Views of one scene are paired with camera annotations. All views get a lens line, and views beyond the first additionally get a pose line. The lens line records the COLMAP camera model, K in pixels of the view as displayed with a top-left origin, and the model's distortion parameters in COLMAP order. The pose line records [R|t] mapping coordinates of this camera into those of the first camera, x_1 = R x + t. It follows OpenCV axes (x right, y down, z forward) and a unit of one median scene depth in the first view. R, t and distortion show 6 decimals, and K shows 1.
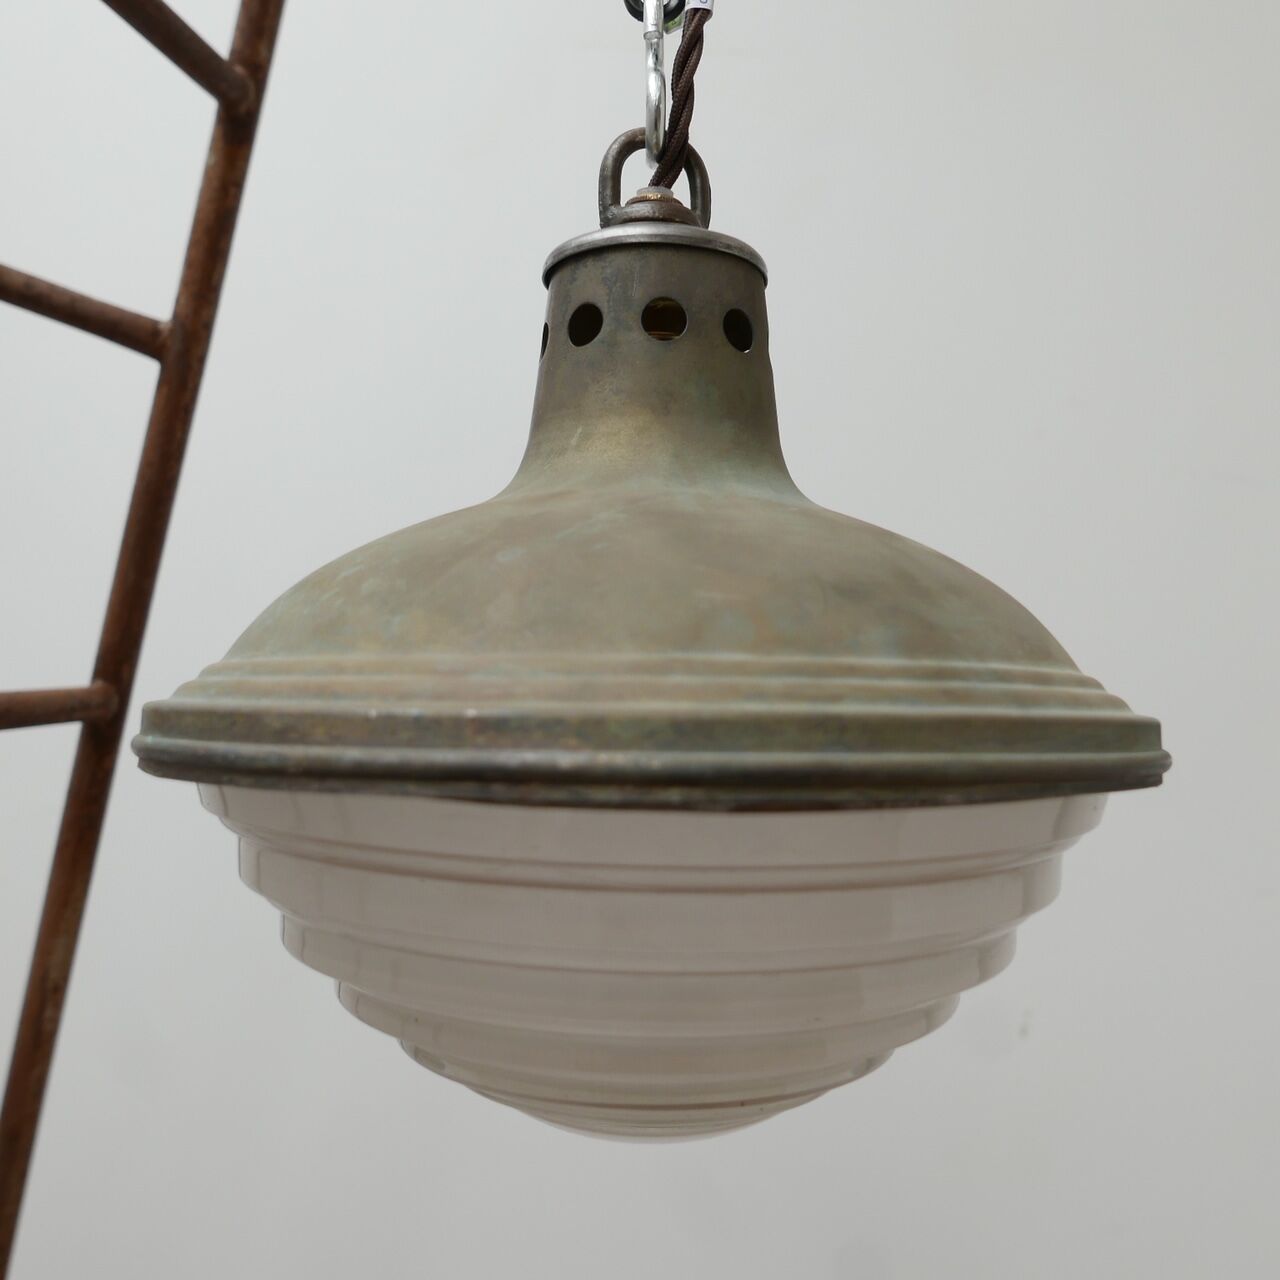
lens RADIAL K [[1233.5, 0, 640.0], [0, 1233.5, 640.0], [0, 0, 1]] dist [-0.024610, 0.029500]
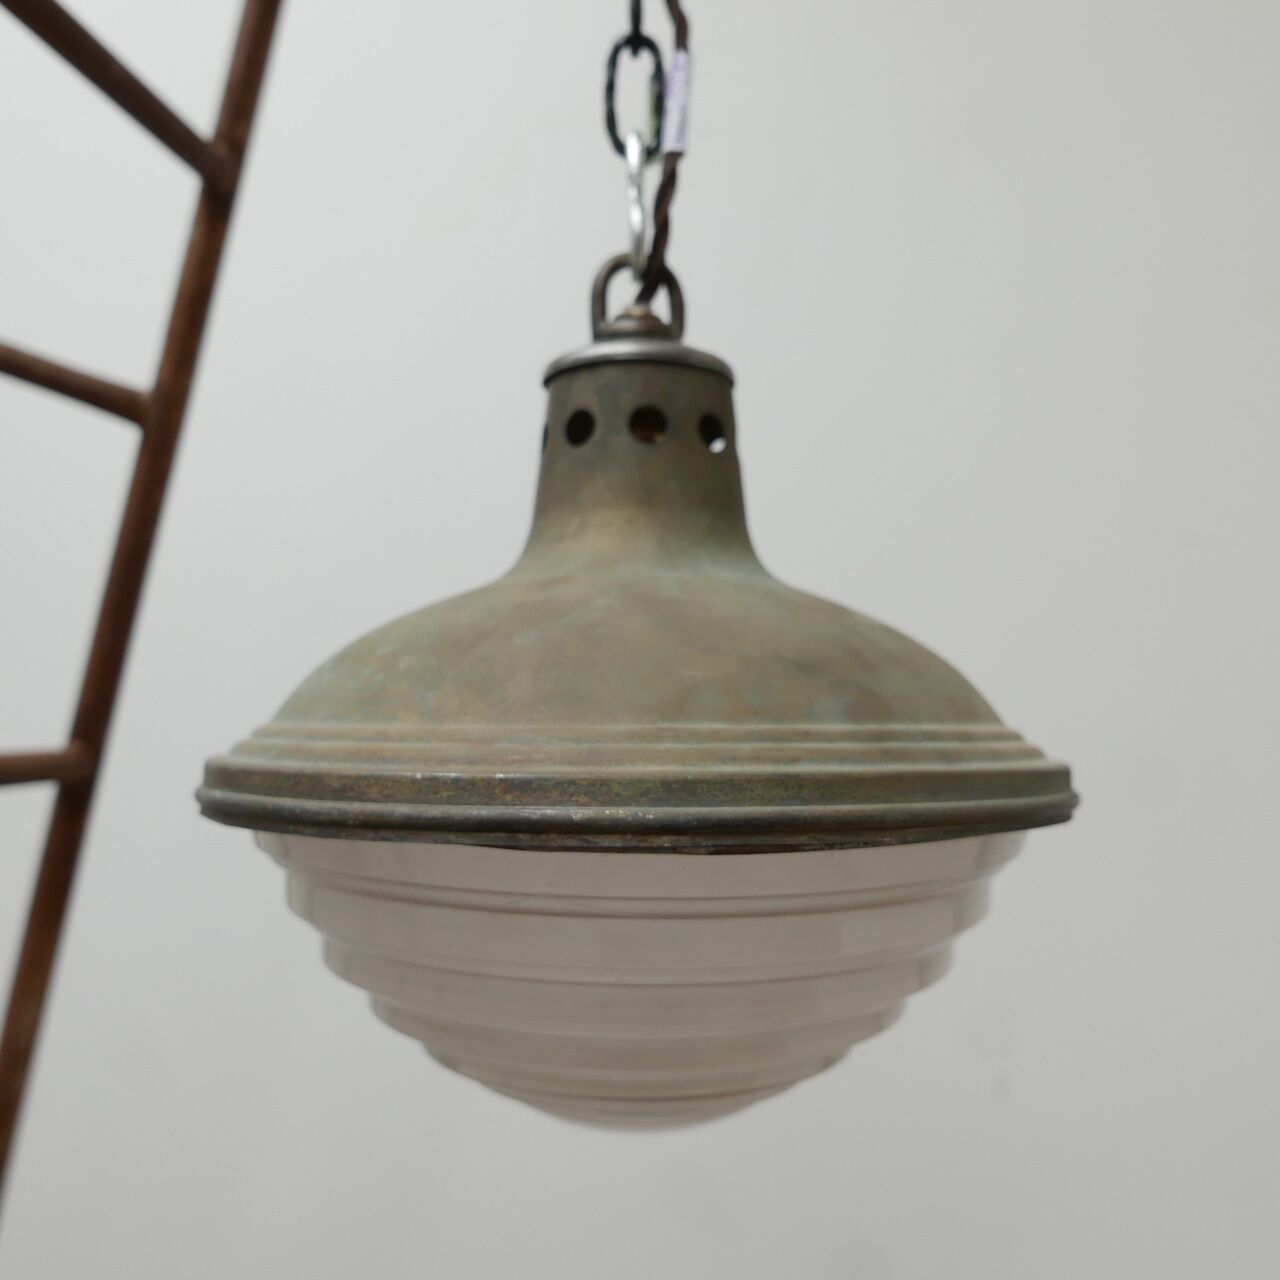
lens RADIAL K [[1213.8, 0, 637.8], [0, 1213.8, 654.5], [0, 0, 1]] dist [-0.017850, -0.003891]
pose [[0.999764, -0.008931, 0.019800, -0.014948], [0.009000, 0.999954, -0.003385, -0.039111], [-0.019768, 0.003562, 0.999798, -0.149215]]
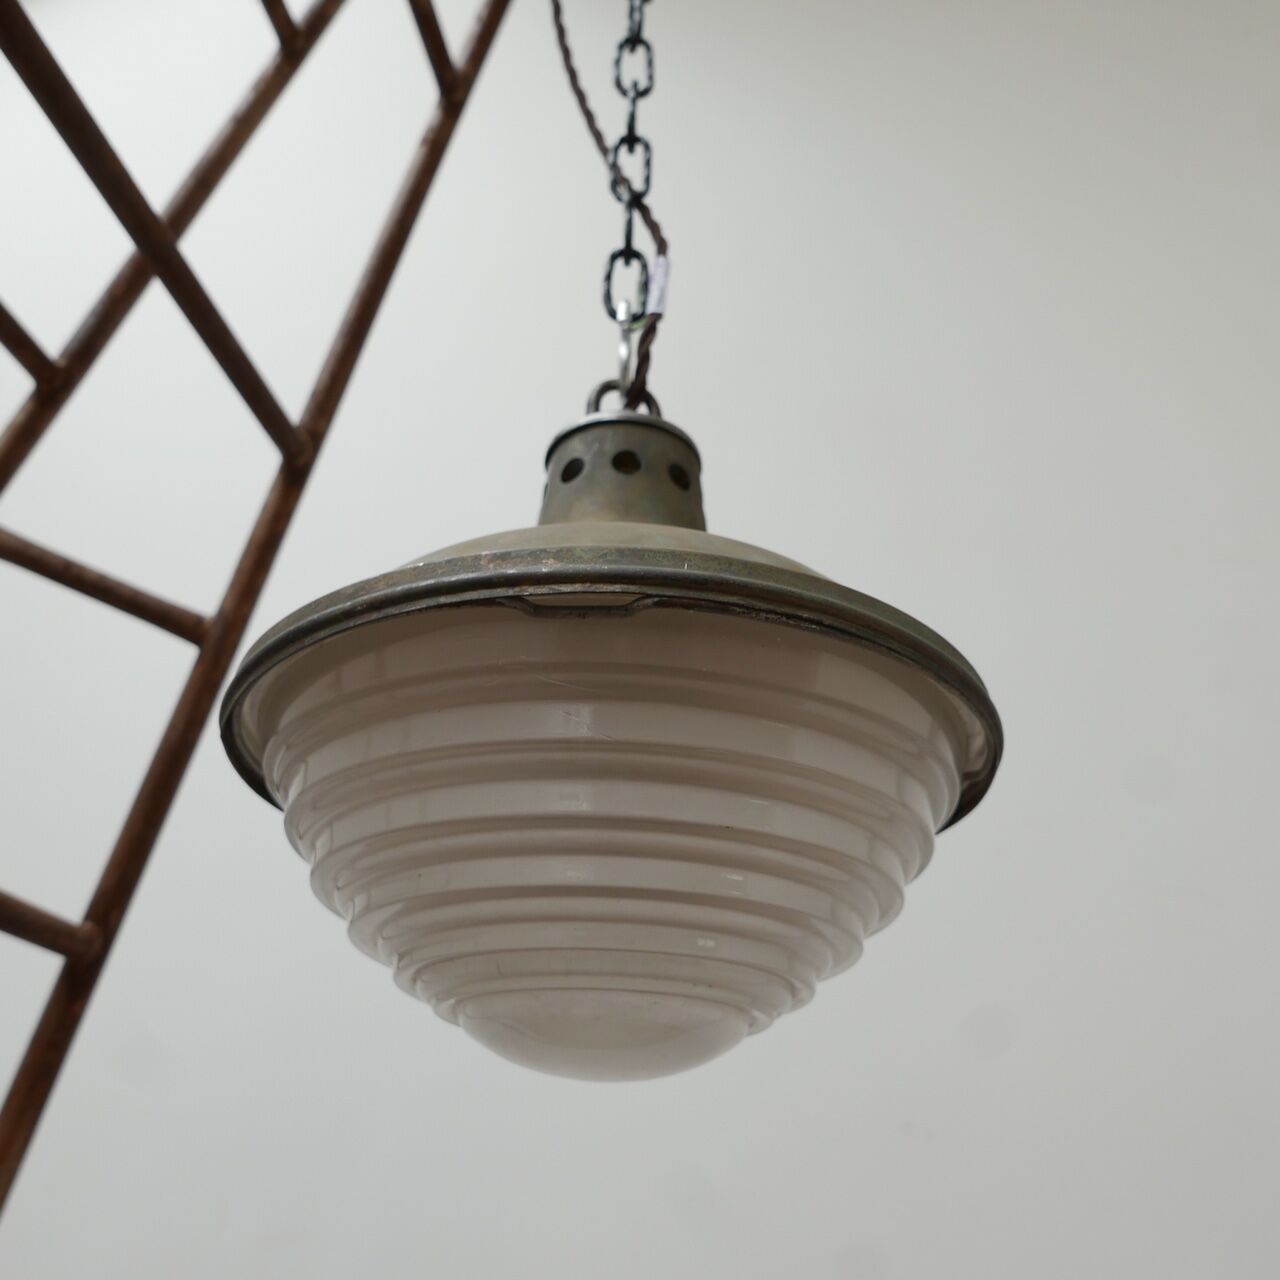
lens RADIAL K [[1186.0, 0, 617.8], [0, 1186.0, 672.8], [0, 0, 1]] dist [-0.001524, 0.005733]
pose [[0.999762, 0.017050, -0.013626, 0.033058], [-0.021046, 0.918497, -0.394868, 0.525628], [0.005783, 0.395060, 0.918637, -0.192002]]
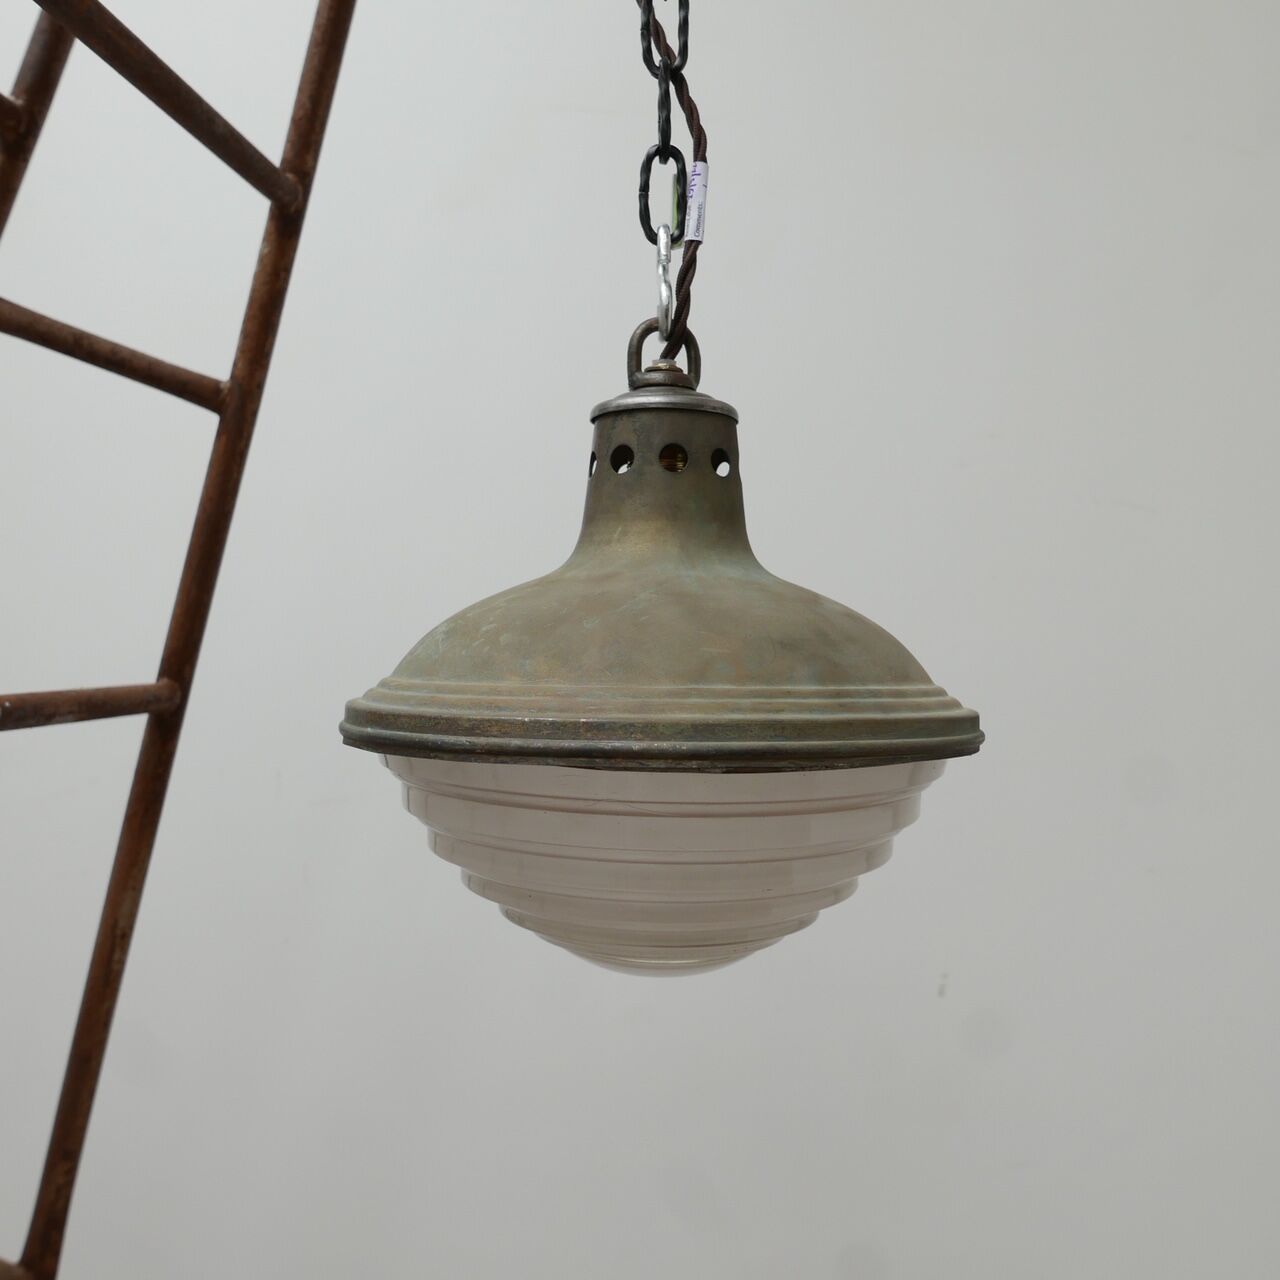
lens RADIAL K [[1233.5, 0, 640.0], [0, 1233.5, 640.0], [0, 0, 1]] dist [-0.024610, 0.029500]
pose [[0.999311, -0.001325, 0.037091, -0.082185], [-0.000137, 0.999224, 0.039399, -0.091394], [-0.037114, -0.039377, 0.998535, -0.576255]]
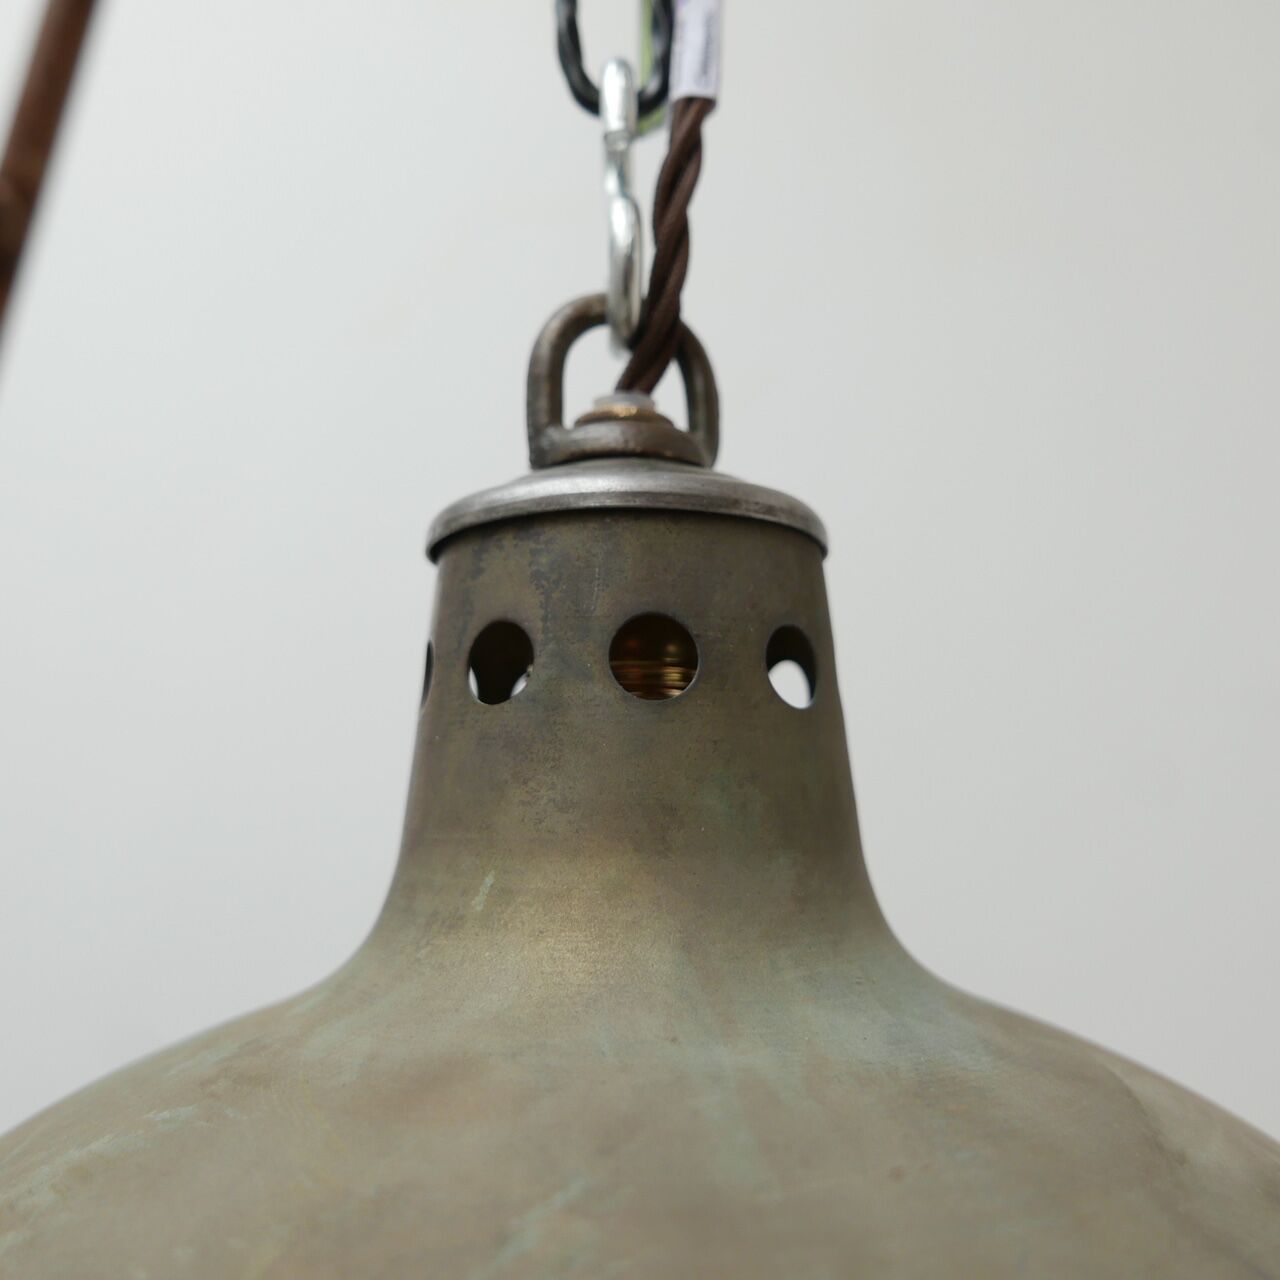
lens RADIAL K [[1233.5, 0, 640.0], [0, 1233.5, 640.0], [0, 0, 1]] dist [-0.024610, 0.029500]
pose [[0.998731, -0.012851, 0.048698, -0.011148], [0.018148, 0.993770, -0.109959, -0.212495], [-0.046982, 0.110703, 0.992742, 0.494400]]
